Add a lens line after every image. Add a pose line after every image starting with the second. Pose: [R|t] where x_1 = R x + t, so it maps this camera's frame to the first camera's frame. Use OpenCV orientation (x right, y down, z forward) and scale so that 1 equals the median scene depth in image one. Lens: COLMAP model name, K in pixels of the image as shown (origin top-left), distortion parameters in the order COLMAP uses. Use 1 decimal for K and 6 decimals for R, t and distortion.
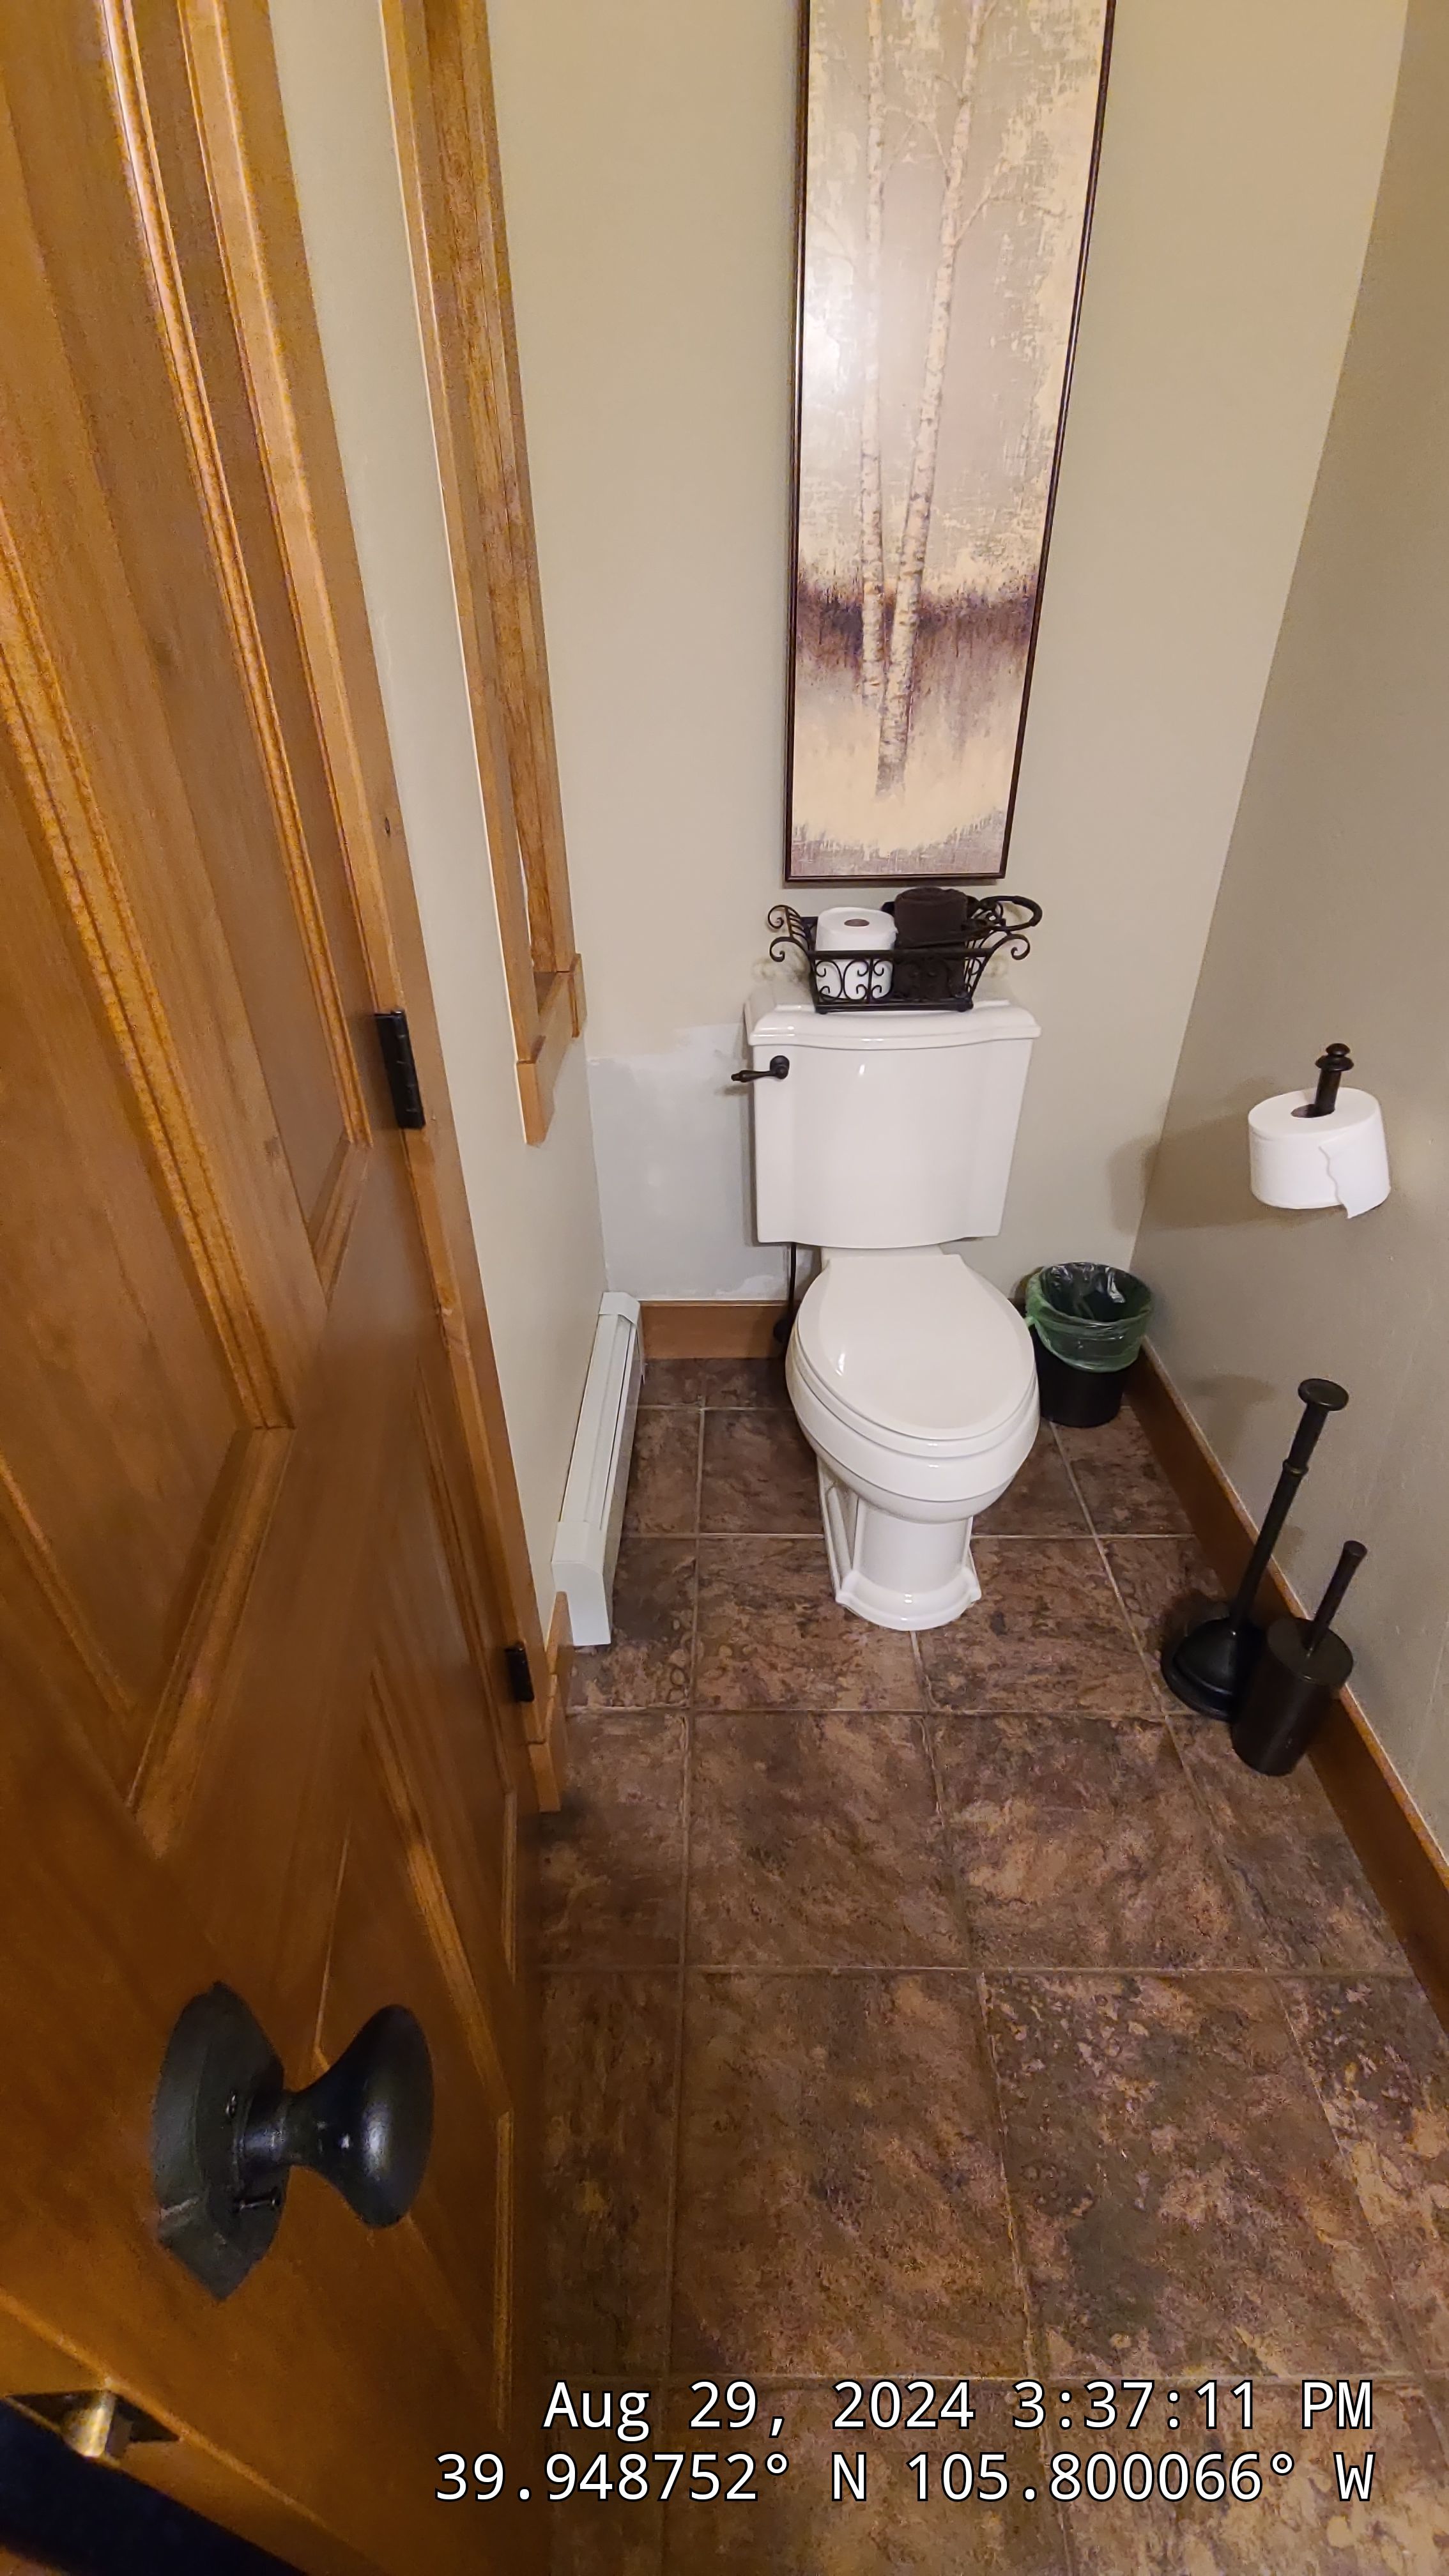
lens RADIAL K [[1039.0, 0, 724.5], [0, 1039.0, 1288.0], [0, 0, 1]] dist [-0.017513, -0.000549]
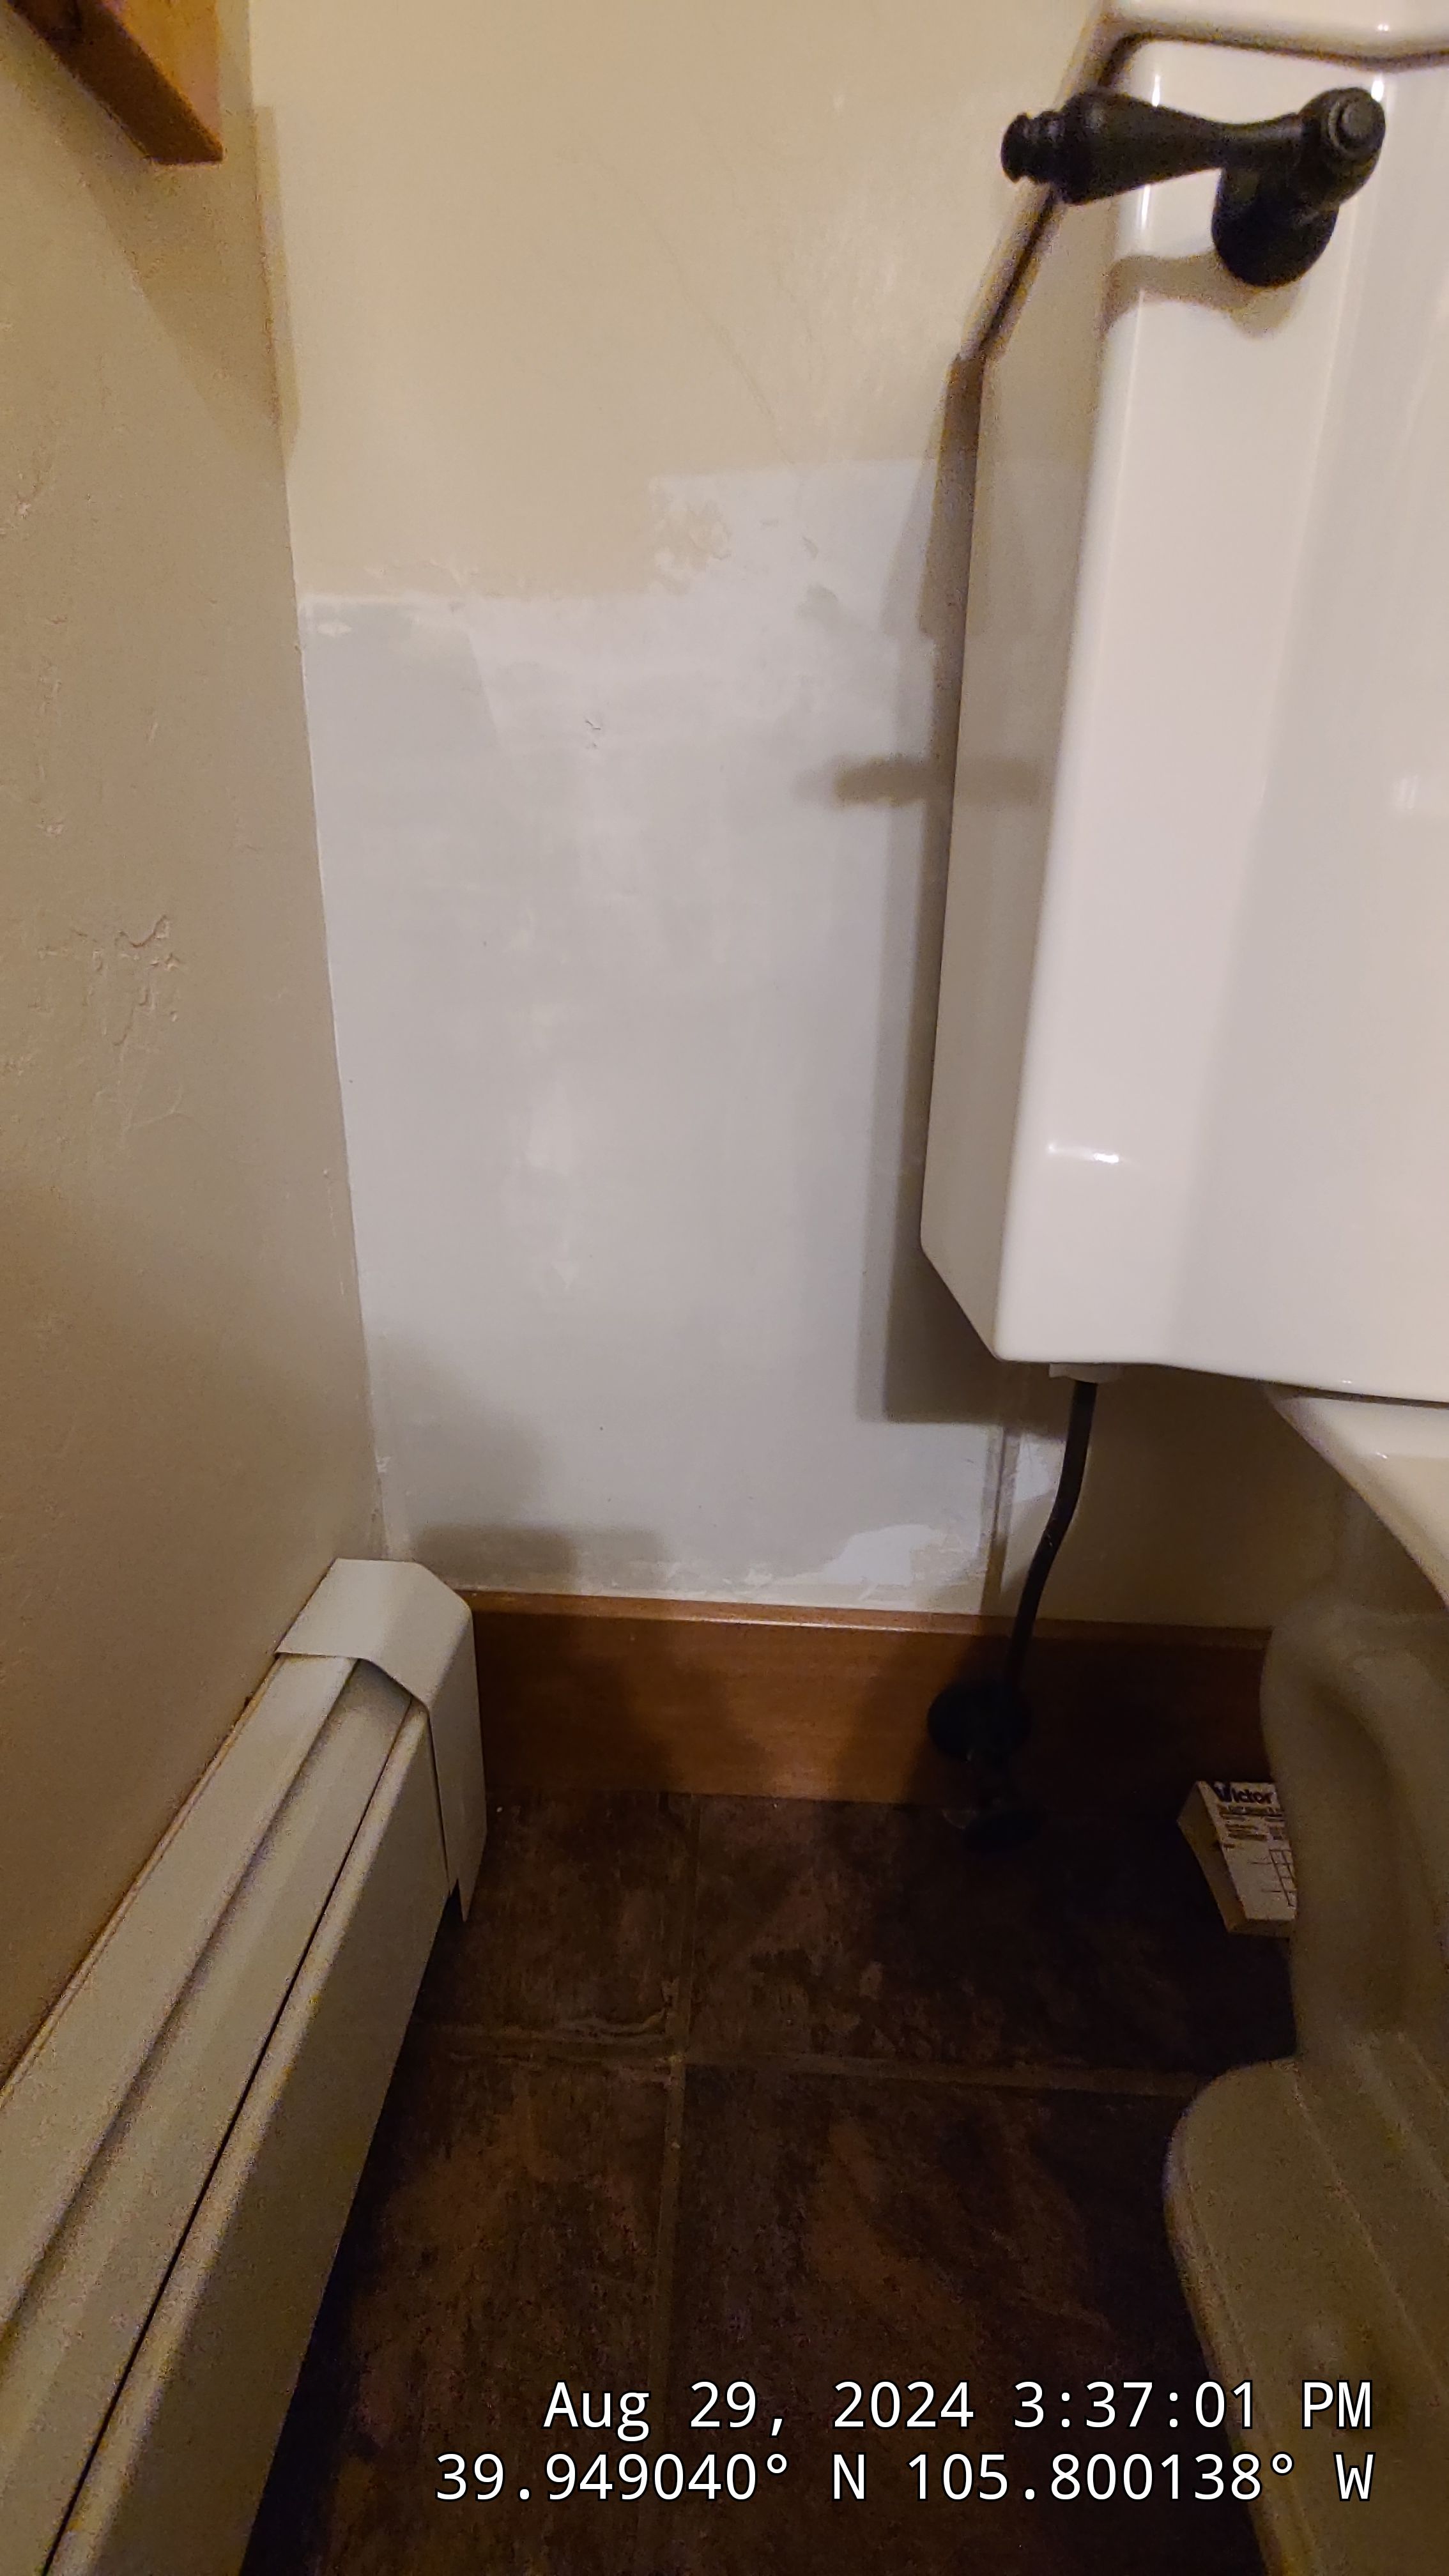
lens RADIAL K [[1039.0, 0, 724.5], [0, 1039.0, 1288.0], [0, 0, 1]] dist [-0.017513, -0.000549]
pose [[0.998659, 0.051577, -0.004413, -0.023222], [-0.051209, 0.971869, -0.229889, -0.010964], [-0.007568, 0.229807, 0.973207, 0.898482]]
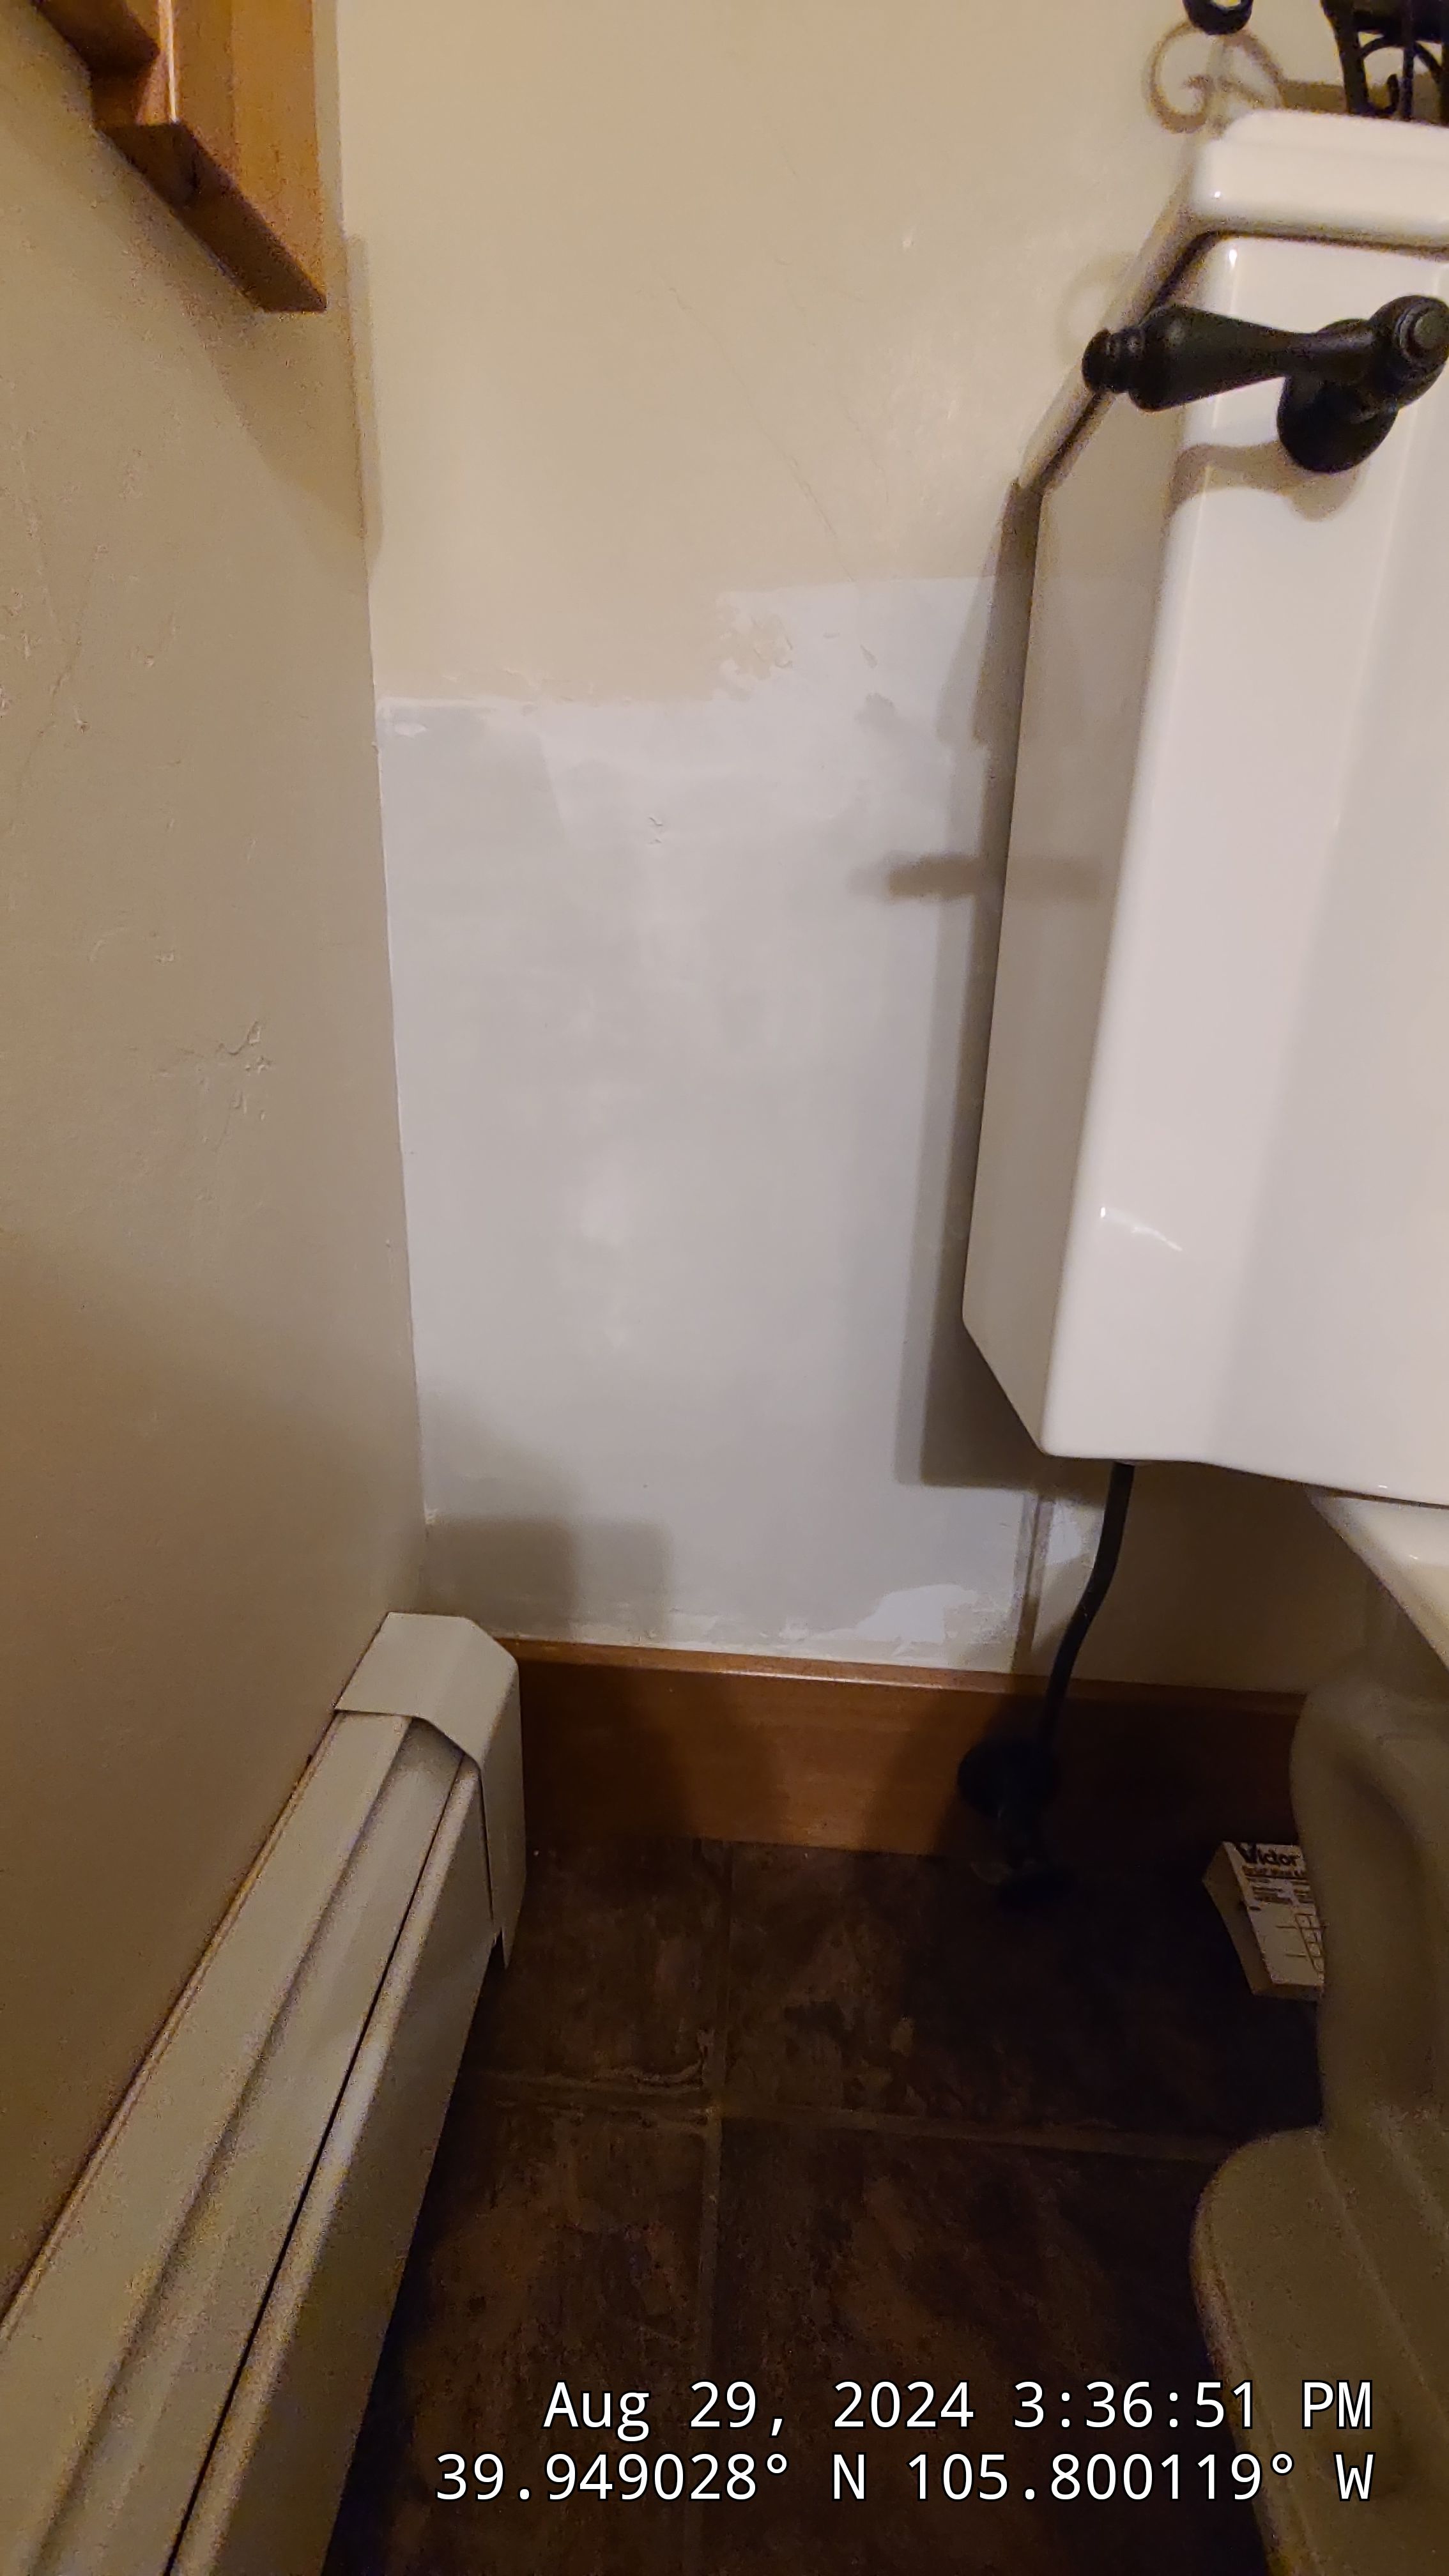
lens RADIAL K [[1036.2, 0, 724.5], [0, 1036.2, 1288.0], [0, 0, 1]] dist [-0.017520, 0.000278]
pose [[0.997596, 0.066729, -0.018670, -0.034774], [-0.069259, 0.968503, -0.239175, -0.026752], [0.002122, 0.239894, 0.970797, 0.885081]]
